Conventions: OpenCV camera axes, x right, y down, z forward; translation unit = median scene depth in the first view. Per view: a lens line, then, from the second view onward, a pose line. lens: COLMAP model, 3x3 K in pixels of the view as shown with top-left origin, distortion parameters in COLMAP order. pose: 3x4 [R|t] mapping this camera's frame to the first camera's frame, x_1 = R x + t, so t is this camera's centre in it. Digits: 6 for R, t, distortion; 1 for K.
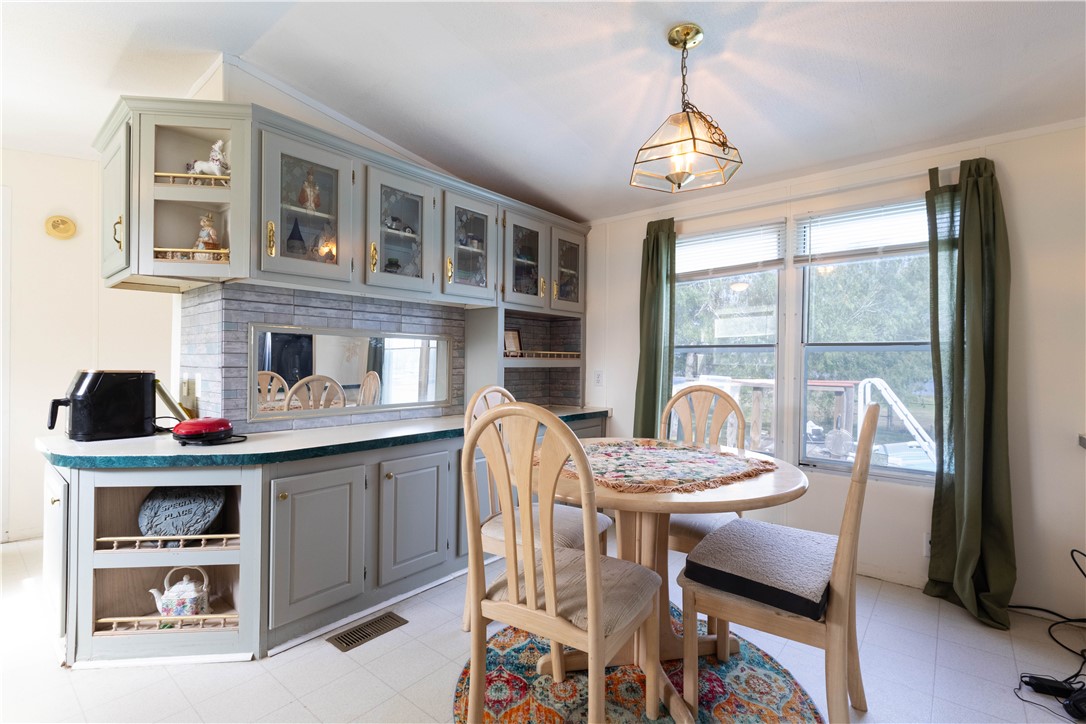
lens RADIAL K [[497.6, 0, 543.0], [0, 497.6, 362.0], [0, 0, 1]] dist [0.000956, 0.000342]
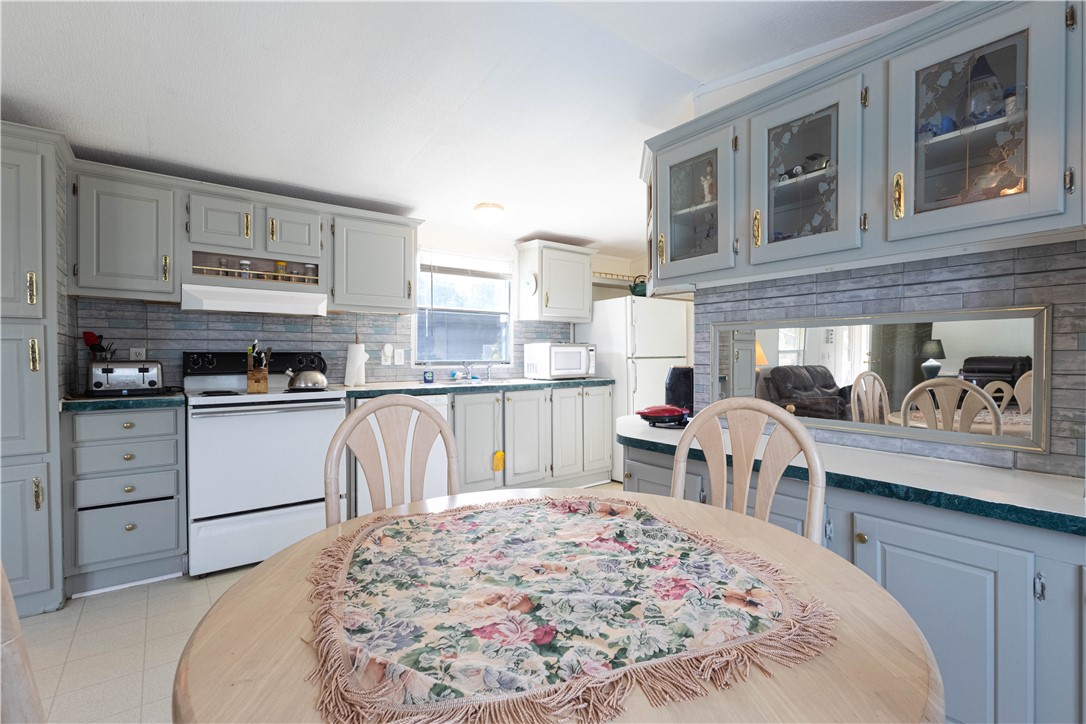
lens RADIAL K [[497.6, 0, 543.0], [0, 497.6, 362.0], [0, 0, 1]] dist [0.000956, 0.000342]
pose [[-0.227188, 0.003694, -0.973844, 0.569172], [-0.004403, 0.999979, 0.004820, 0.001143], [0.973841, 0.005383, -0.227167, 0.938559]]
